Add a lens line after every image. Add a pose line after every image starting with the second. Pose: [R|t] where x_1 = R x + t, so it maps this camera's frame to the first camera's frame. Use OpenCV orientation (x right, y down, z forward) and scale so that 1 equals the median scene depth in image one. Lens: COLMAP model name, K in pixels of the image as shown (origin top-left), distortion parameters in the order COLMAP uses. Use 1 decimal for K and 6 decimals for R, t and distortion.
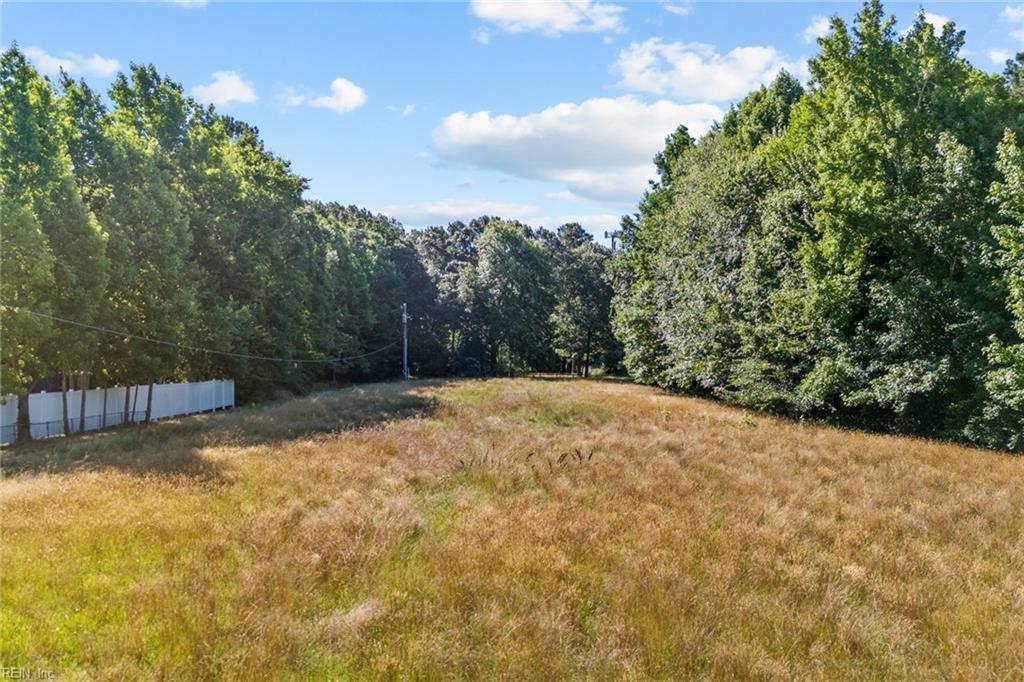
lens RADIAL K [[883.0, 0, 507.5], [0, 883.0, 338.2], [0, 0, 1]] dist [0.048059, -0.024995]
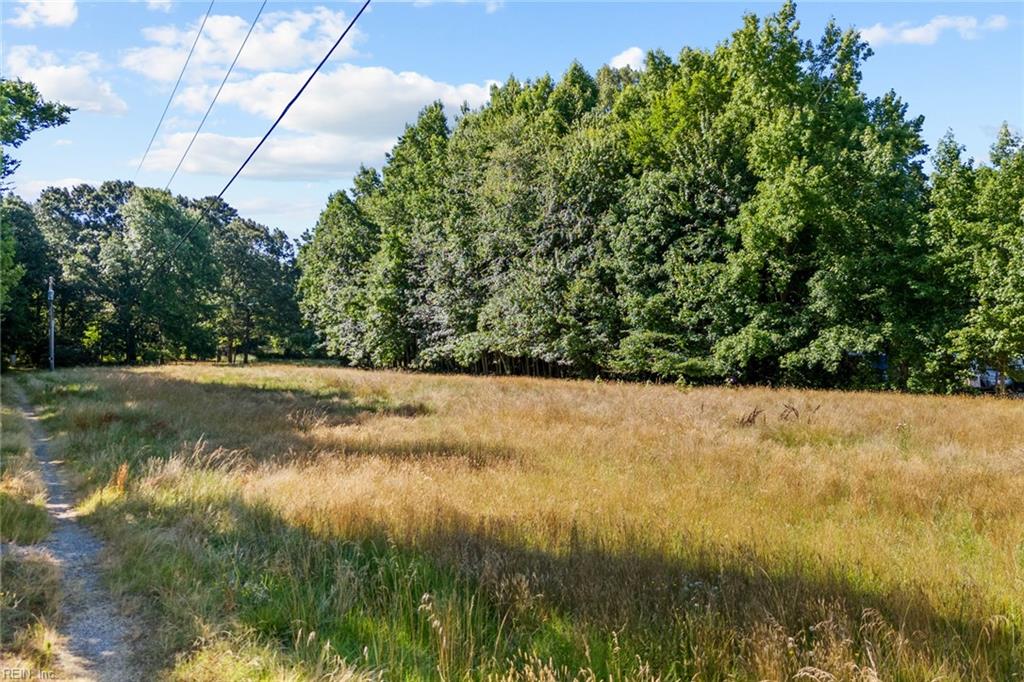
lens RADIAL K [[883.0, 0, 511.1], [0, 883.0, 341.4], [0, 0, 1]] dist [0.048059, -0.024995]
pose [[0.873425, -0.010357, 0.486848, -0.129342], [0.002637, 0.999860, 0.016541, 0.006838], [-0.486951, -0.013164, 0.873330, 0.055620]]
